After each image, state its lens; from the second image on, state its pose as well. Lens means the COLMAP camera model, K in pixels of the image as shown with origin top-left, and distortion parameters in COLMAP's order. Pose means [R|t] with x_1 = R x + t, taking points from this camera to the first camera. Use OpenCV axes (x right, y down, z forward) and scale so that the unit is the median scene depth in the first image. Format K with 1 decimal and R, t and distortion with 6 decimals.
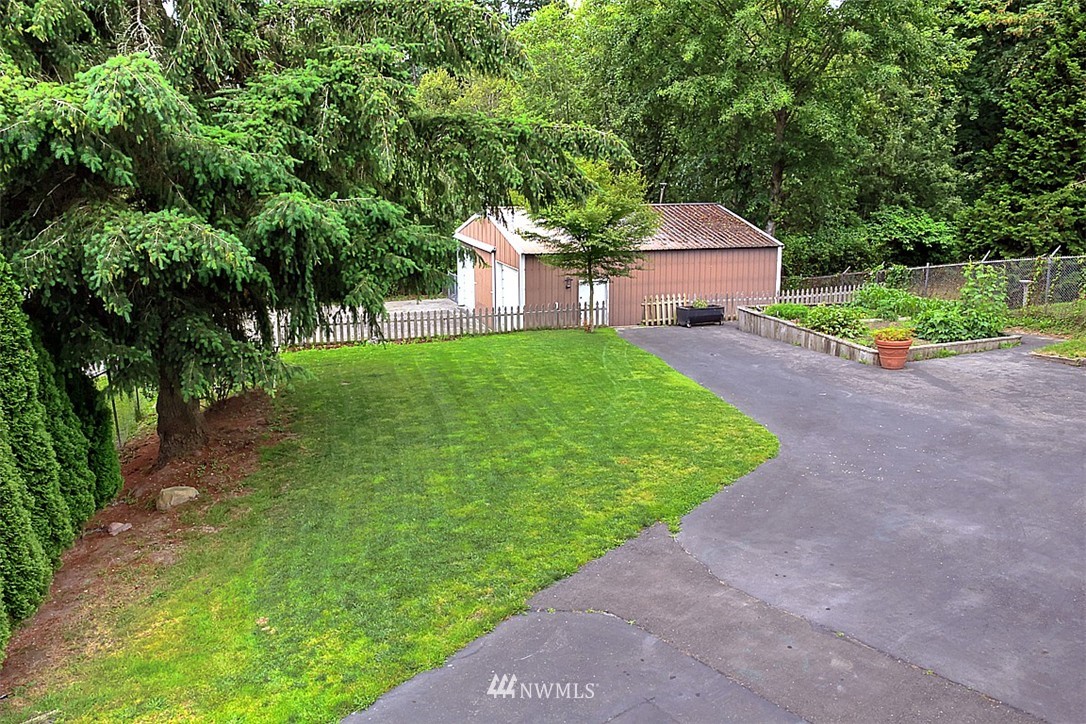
lens RADIAL K [[857.0, 0, 543.0], [0, 857.0, 362.0], [0, 0, 1]] dist [-0.137000, 0.126490]
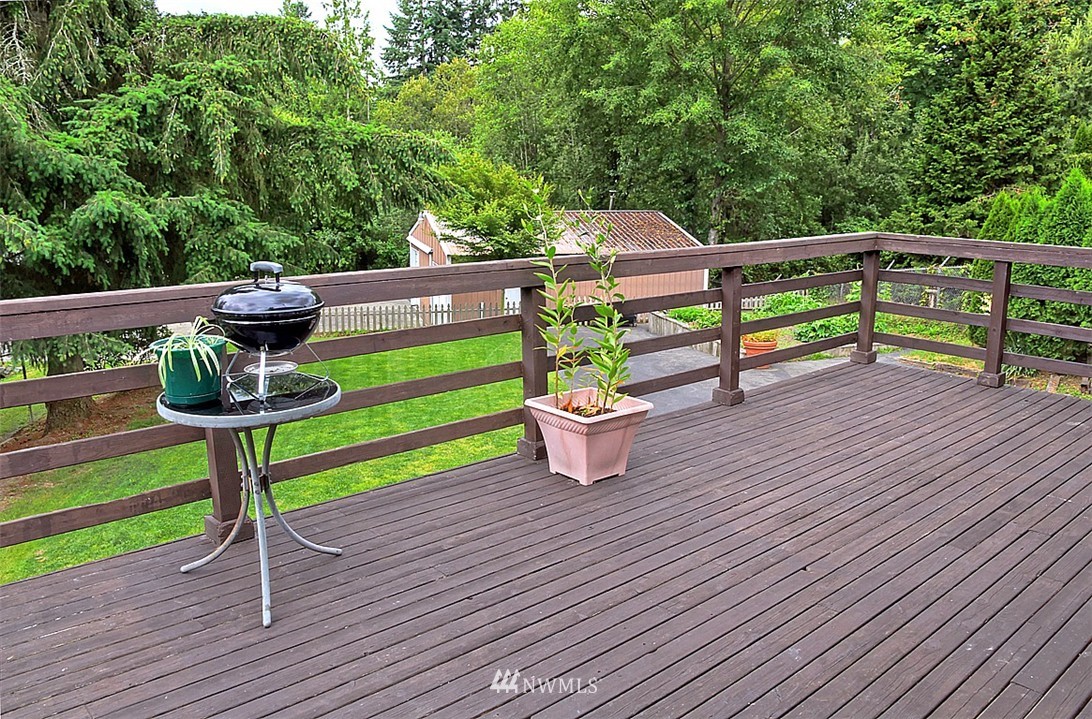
lens RADIAL K [[861.1, 0, 546.0], [0, 861.1, 359.5], [0, 0, 1]] dist [-0.138657, 0.124910]
pose [[0.999420, 0.024082, -0.024096, 0.258175], [-0.024368, 0.999635, -0.011645, 0.022655], [0.023807, 0.012225, 0.999642, -0.100569]]
